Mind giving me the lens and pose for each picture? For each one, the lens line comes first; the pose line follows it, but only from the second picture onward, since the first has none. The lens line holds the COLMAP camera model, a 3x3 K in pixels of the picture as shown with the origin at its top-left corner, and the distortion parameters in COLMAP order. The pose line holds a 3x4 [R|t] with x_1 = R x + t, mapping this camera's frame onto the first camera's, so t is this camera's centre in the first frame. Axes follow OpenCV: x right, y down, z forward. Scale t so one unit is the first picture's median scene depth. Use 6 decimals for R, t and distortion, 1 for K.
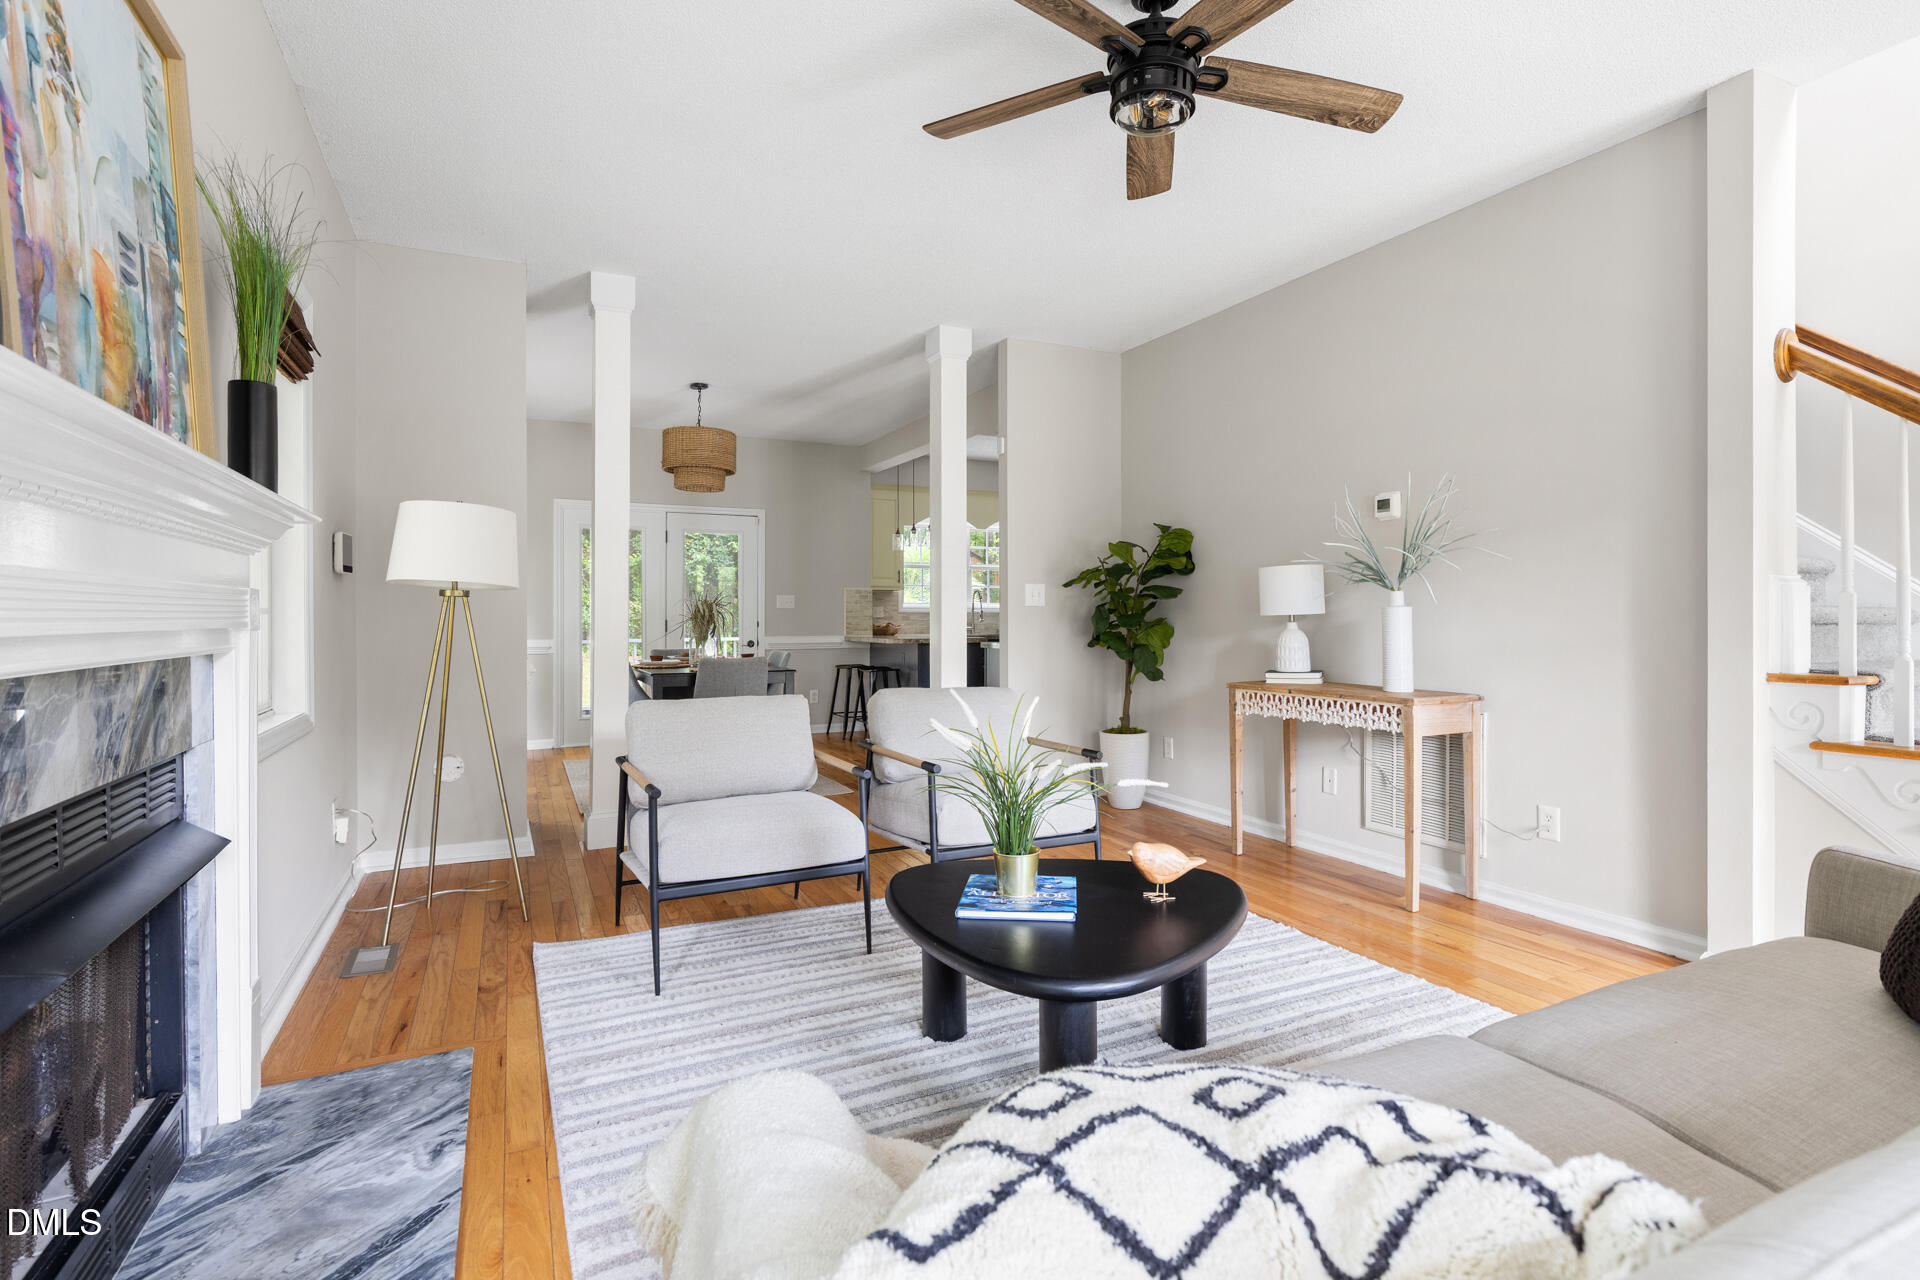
lens RADIAL K [[931.8, 0, 967.0], [0, 931.8, 633.7], [0, 0, 1]] dist [0.000959, -0.001880]
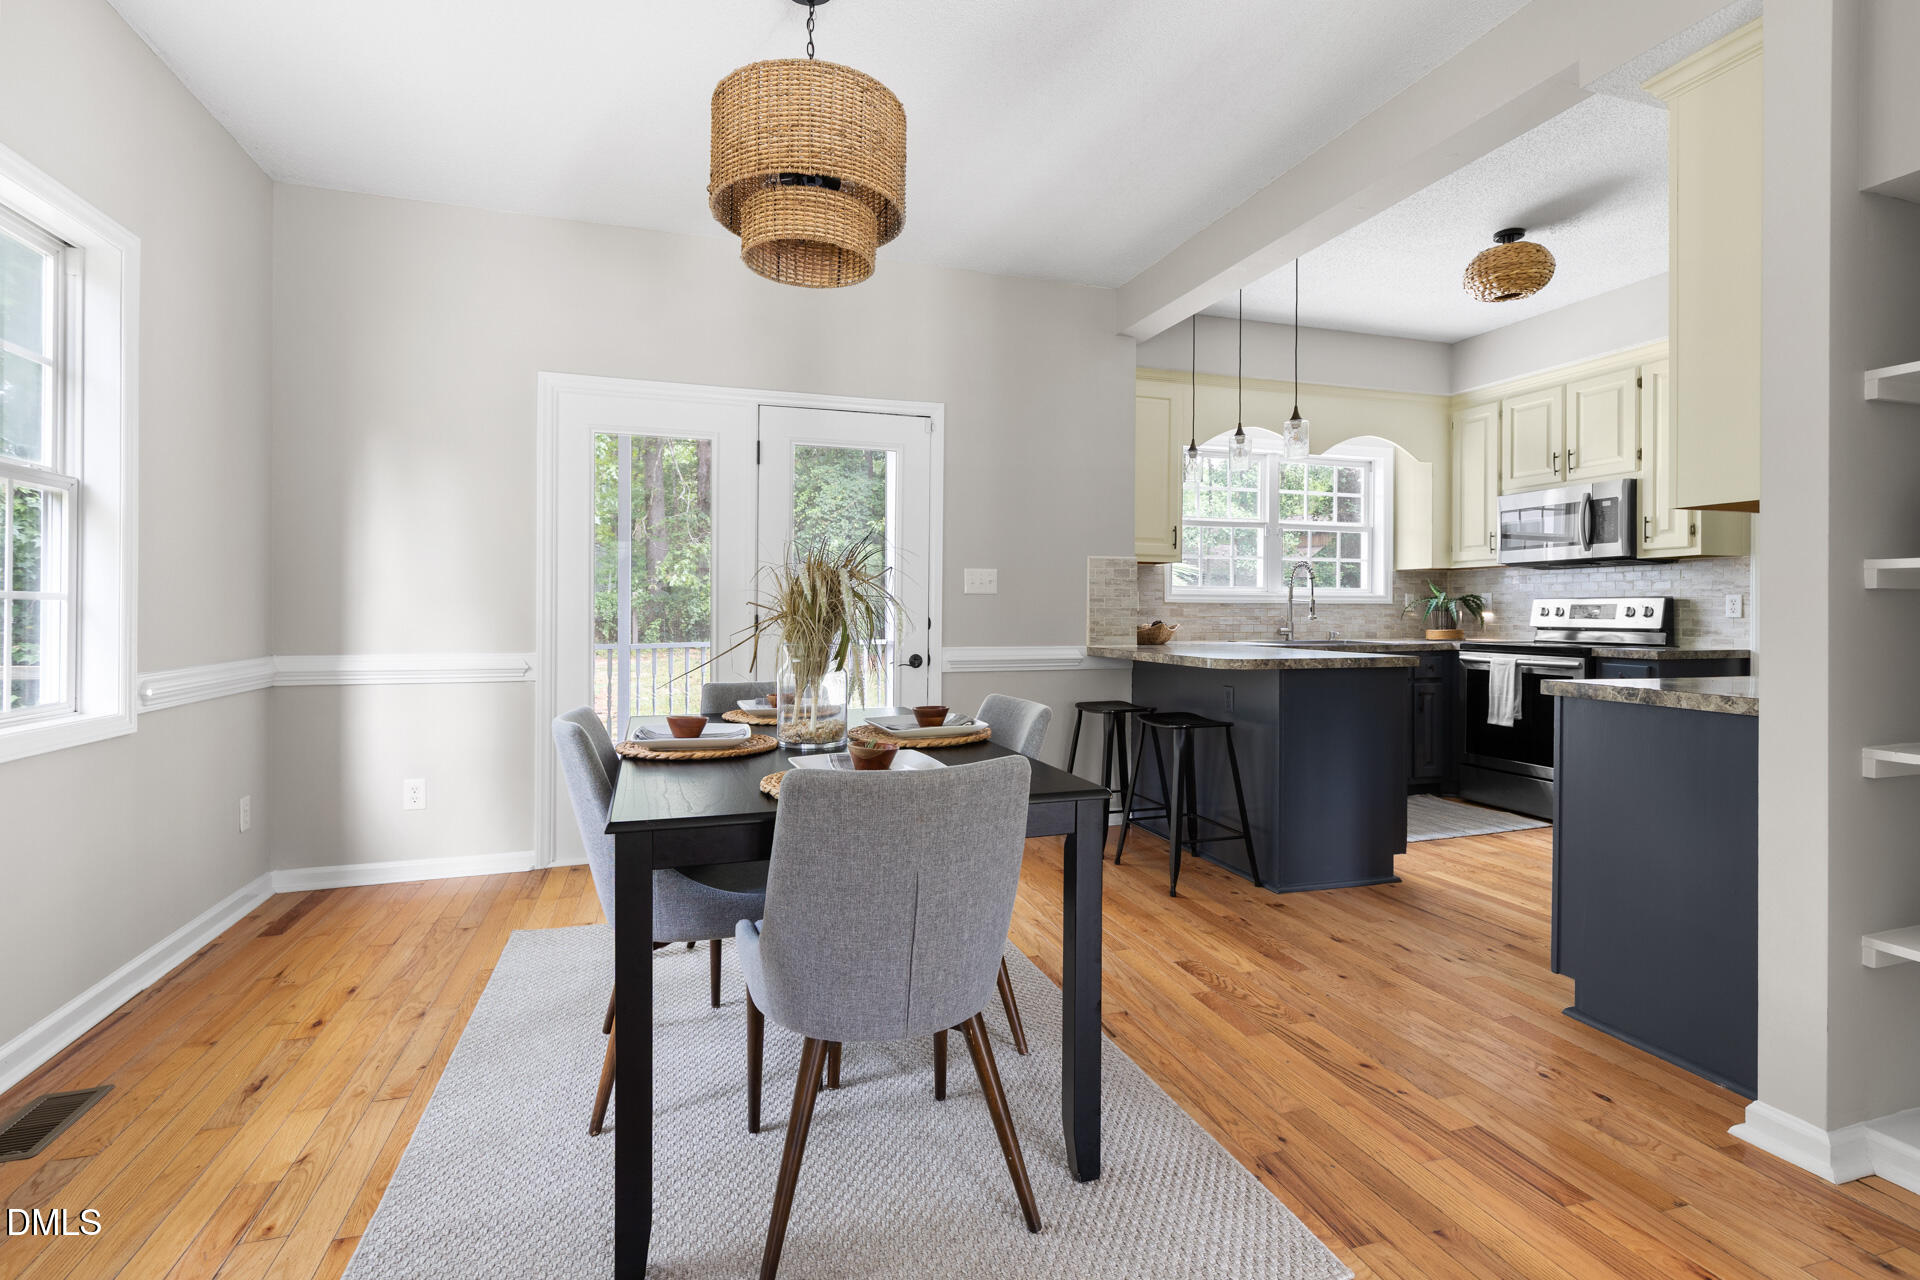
lens RADIAL K [[918.1, 0, 968.5], [0, 918.1, 609.6], [0, 0, 1]] dist [0.000418, 0.000470]
pose [[0.990312, 0.006917, -0.138686, -0.129702], [-0.009375, 0.999810, -0.017079, -0.009422], [0.138542, 0.018214, 0.990189, 0.487065]]
